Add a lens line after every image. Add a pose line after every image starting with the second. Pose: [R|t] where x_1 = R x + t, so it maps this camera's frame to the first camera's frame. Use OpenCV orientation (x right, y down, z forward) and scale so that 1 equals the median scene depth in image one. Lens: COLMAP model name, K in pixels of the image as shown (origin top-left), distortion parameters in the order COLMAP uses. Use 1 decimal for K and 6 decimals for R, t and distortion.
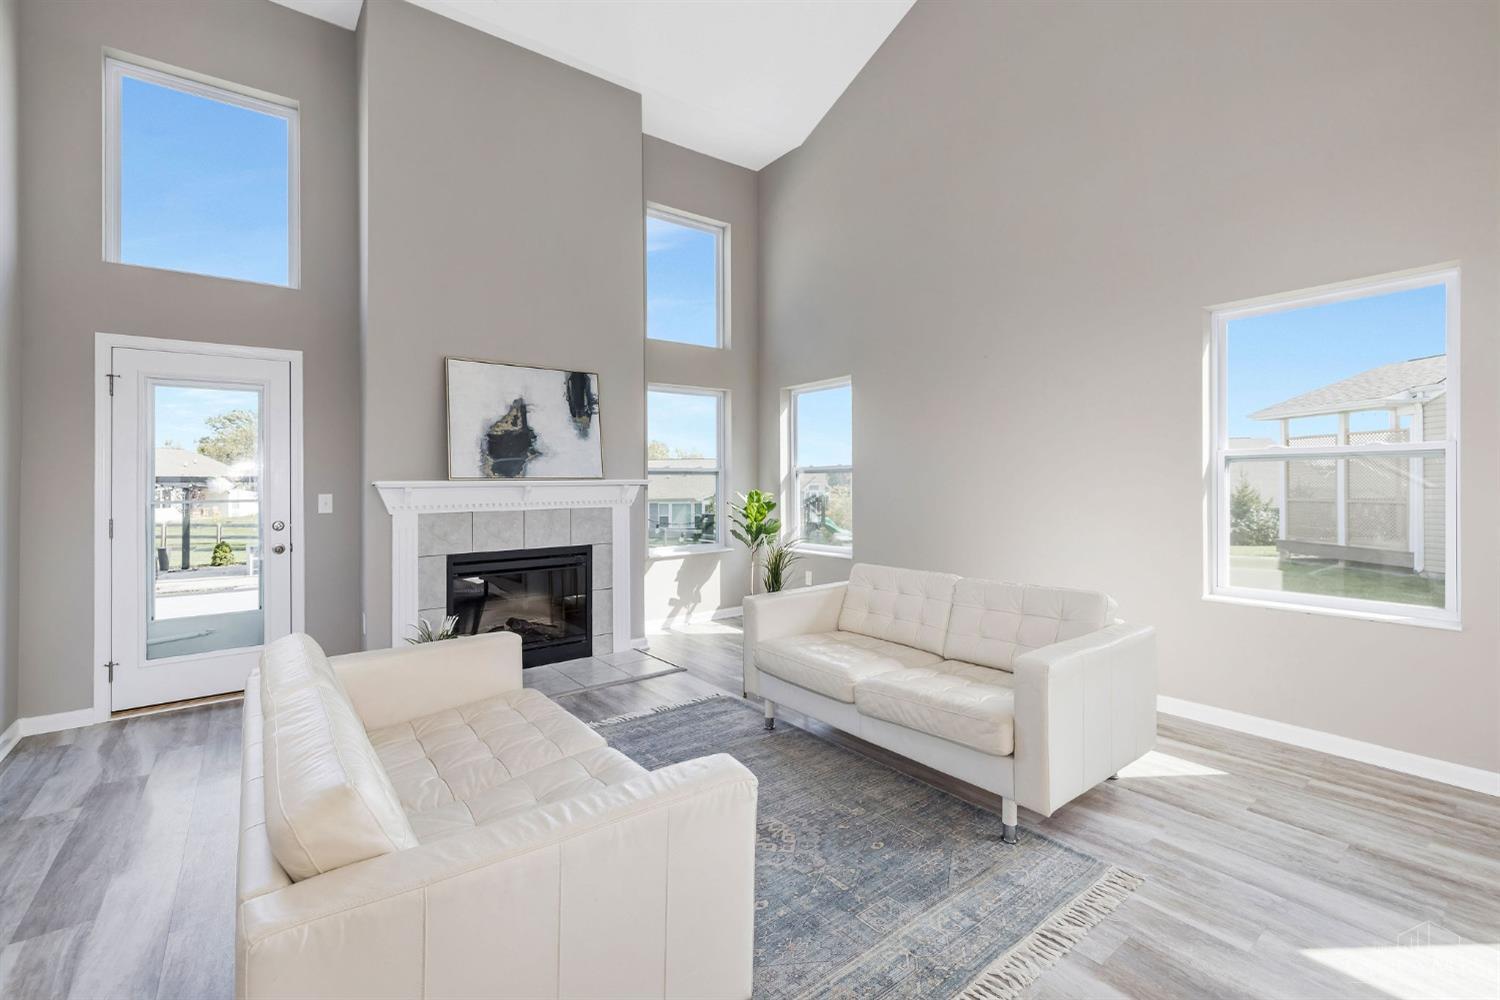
lens RADIAL K [[652.5, 0, 747.7], [0, 652.5, 474.2], [0, 0, 1]] dist [0.000201, 0.000266]
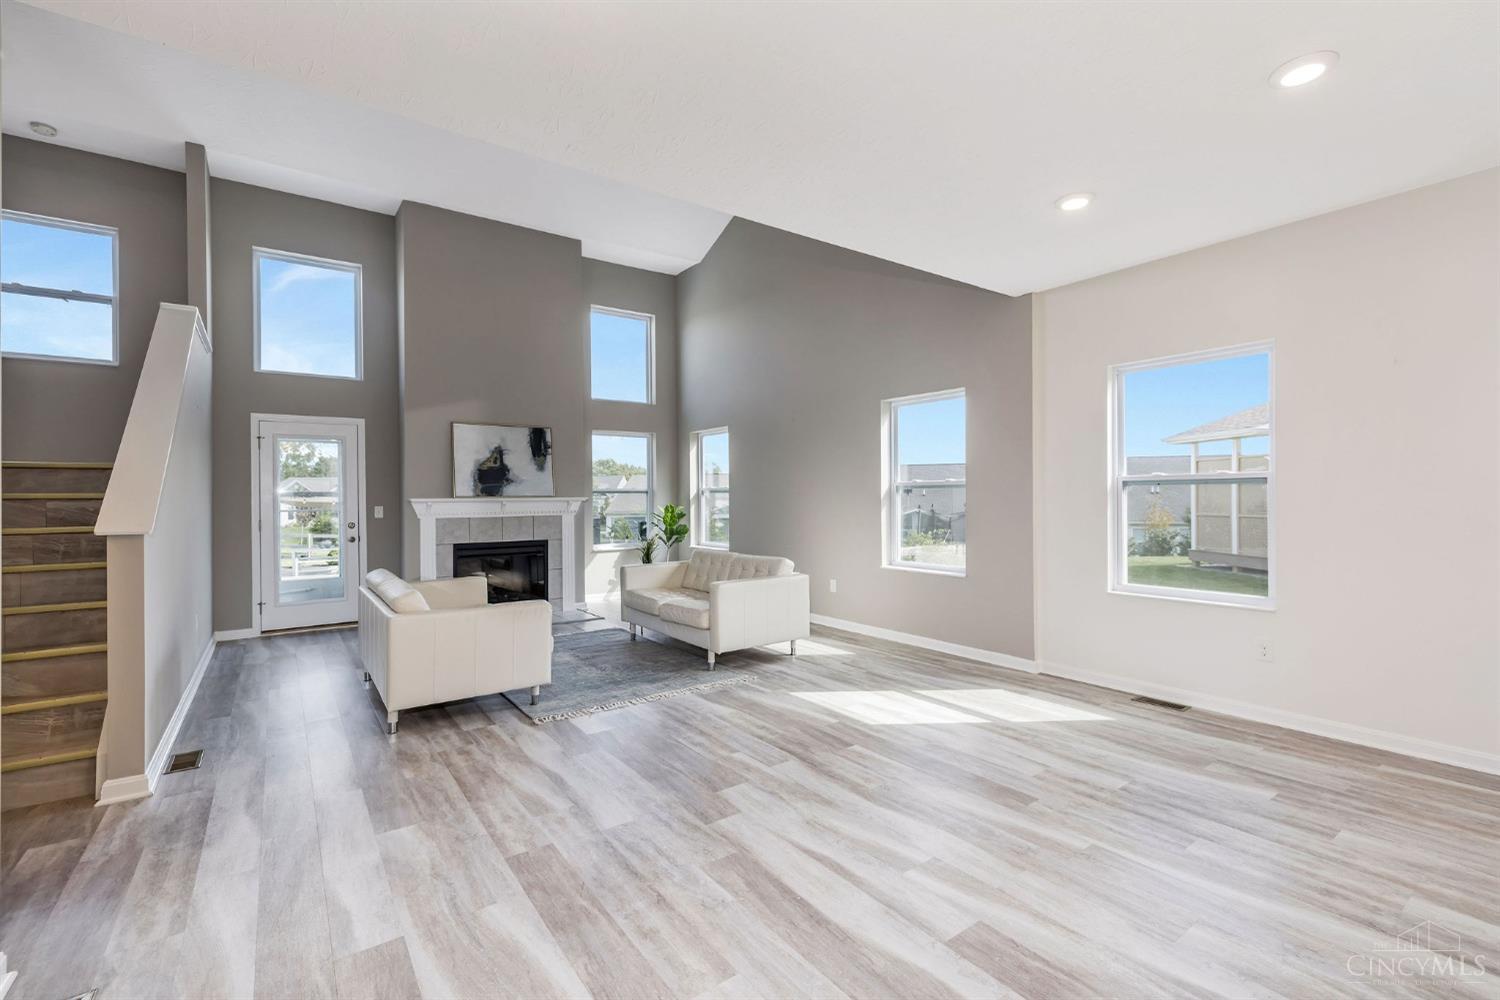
lens RADIAL K [[661.4, 0, 756.1], [0, 661.4, 499.5], [0, 0, 1]] dist [-0.001872, 0.000495]
pose [[0.999752, 0.001862, -0.022208, 0.312196], [-0.001493, 0.999861, 0.016594, -0.014279], [0.022236, -0.016557, 0.999616, -0.593878]]
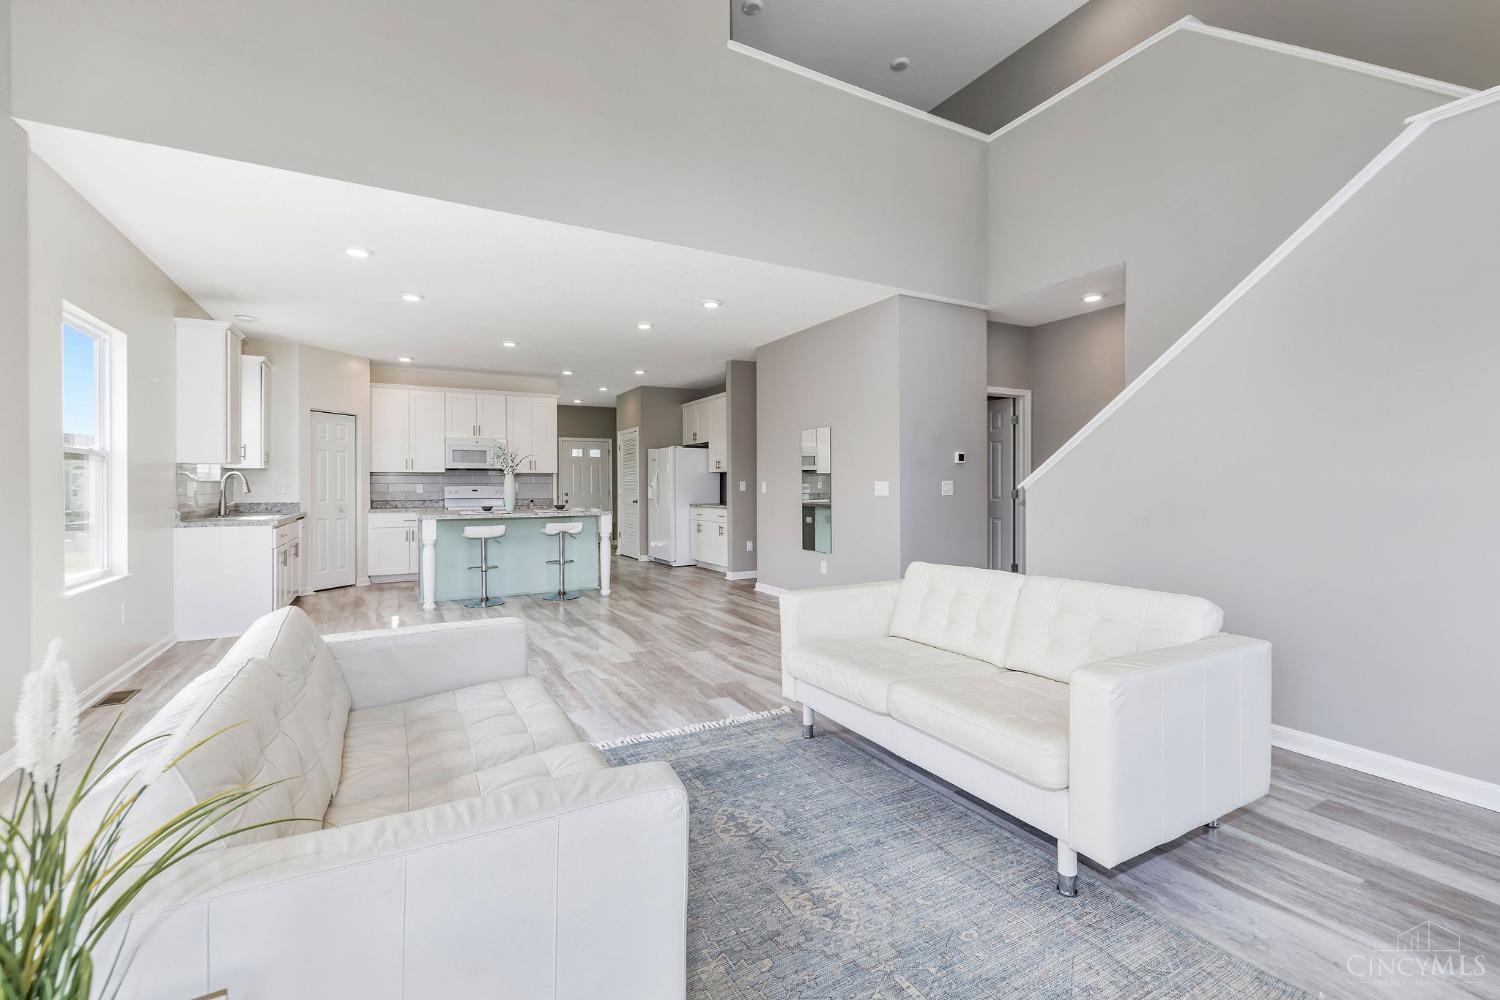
lens RADIAL K [[647.3, 0, 752.2], [0, 647.3, 491.3], [0, 0, 1]] dist [0.001655, -0.000268]
pose [[-0.989584, 0.012572, 0.143405, -0.071461], [0.011955, 0.999915, -0.005167, 0.034406], [-0.143458, -0.003399, -0.989651, 1.050878]]
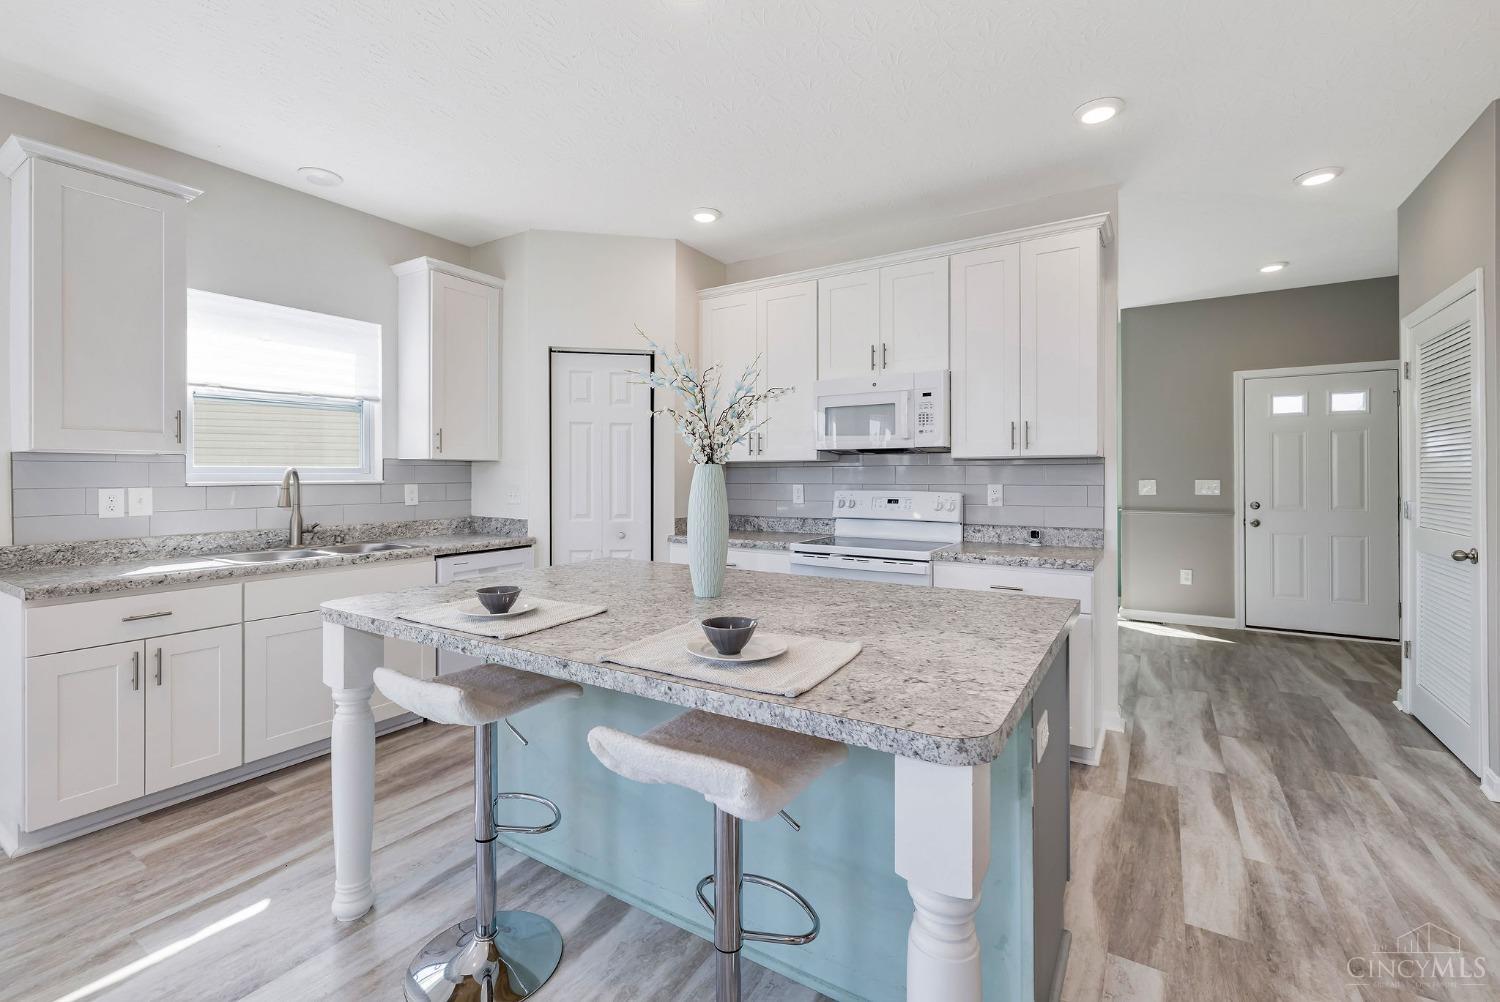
lens RADIAL K [[659.0, 0, 722.2], [0, 659.0, 470.3], [0, 0, 1]] dist [-0.002526, -0.000235]
pose [[-0.328762, 0.017073, 0.944258, 0.330696], [-0.007419, 0.999759, -0.020659, -0.010847], [-0.944384, -0.013797, -0.328556, -0.343049]]
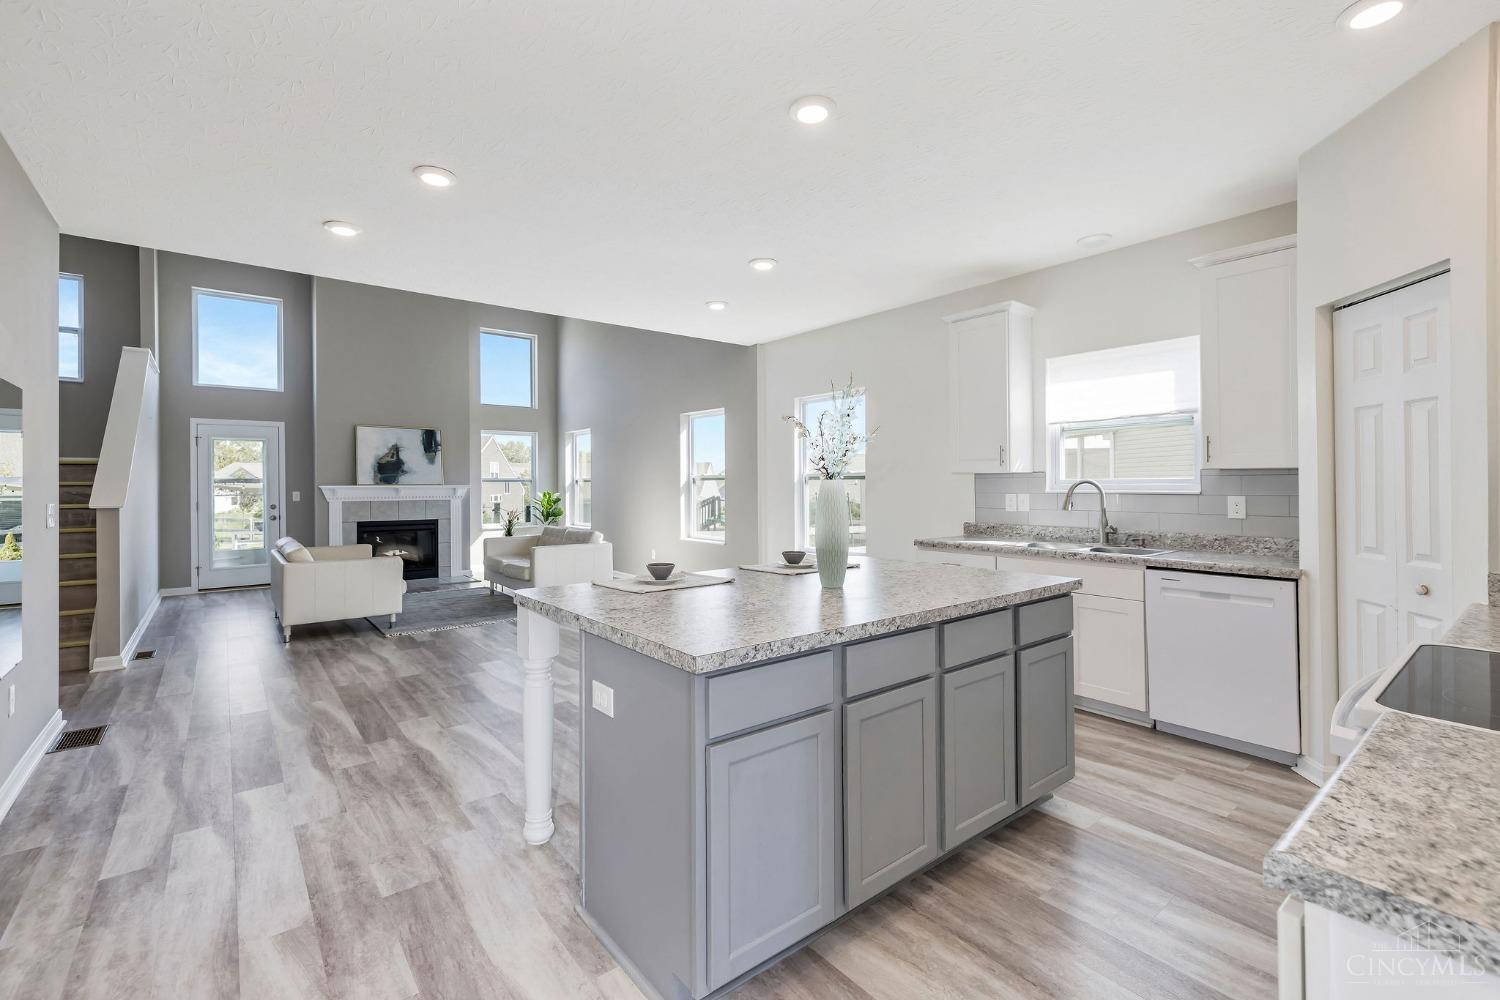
lens RADIAL K [[664.6, 0, 750.9], [0, 664.6, 491.1], [0, 0, 1]] dist [0.000536, 0.000024]
pose [[0.999698, 0.007018, 0.023552, 0.690758], [-0.007538, 0.999728, 0.022082, -0.026504], [-0.023391, -0.022252, 0.999479, -1.058459]]
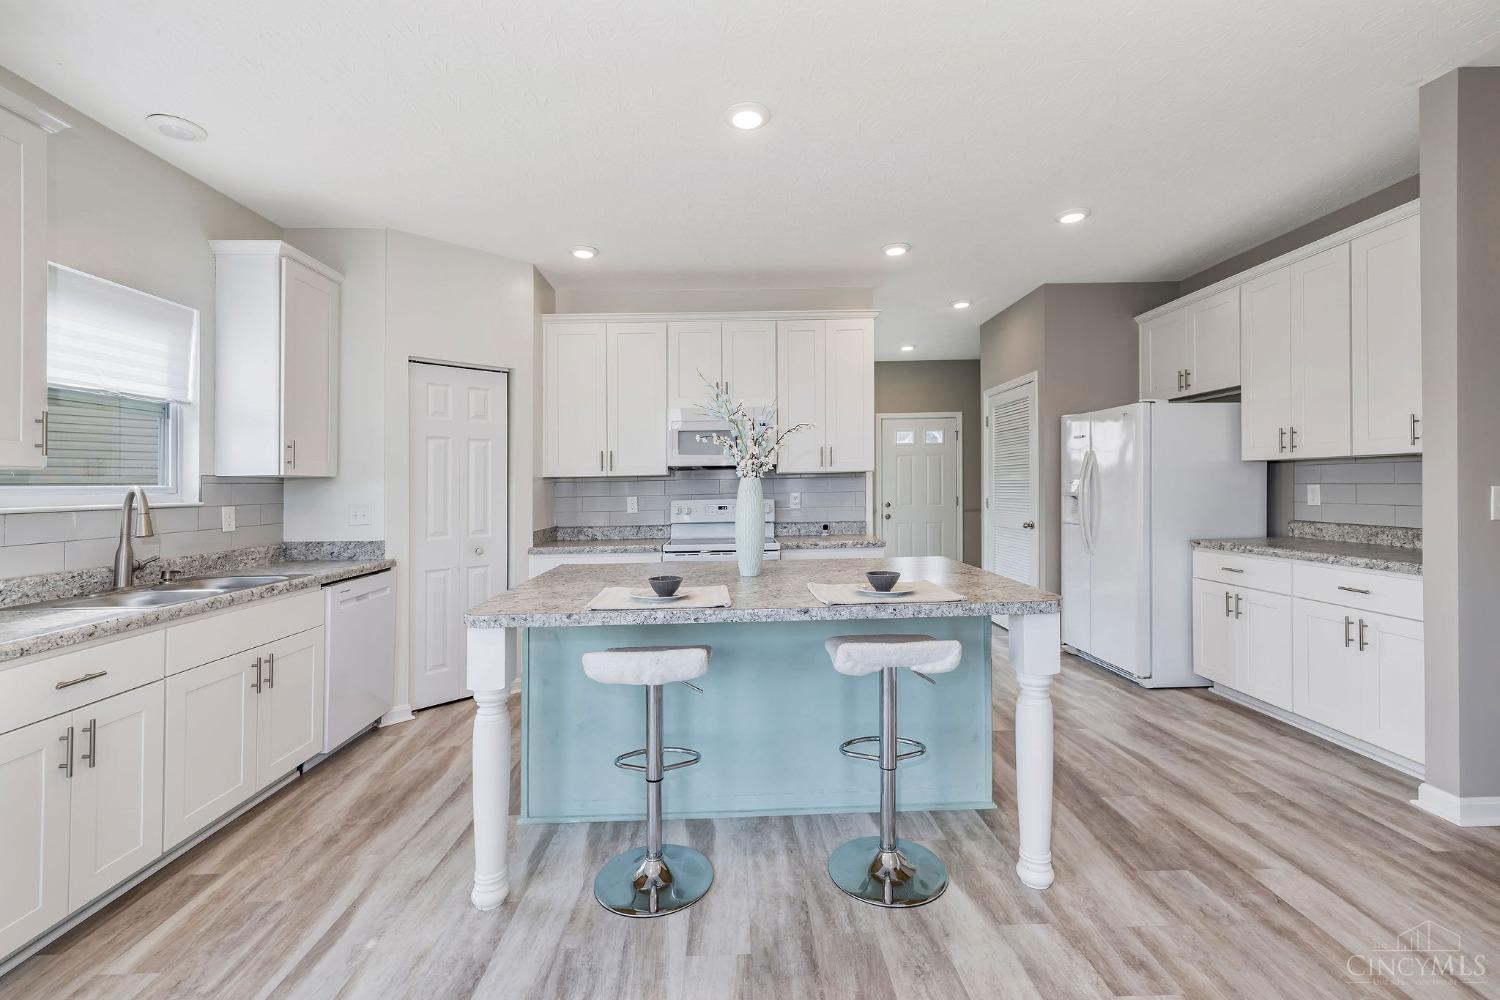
lens RADIAL K [[657.8, 0, 744.6], [0, 657.8, 490.0], [0, 0, 1]] dist [0.000669, 0.000546]
pose [[-0.805705, 0.021675, 0.591920, 0.407406], [0.018975, 0.999762, -0.010782, -0.006412], [-0.592012, 0.002545, -0.805925, 0.016546]]
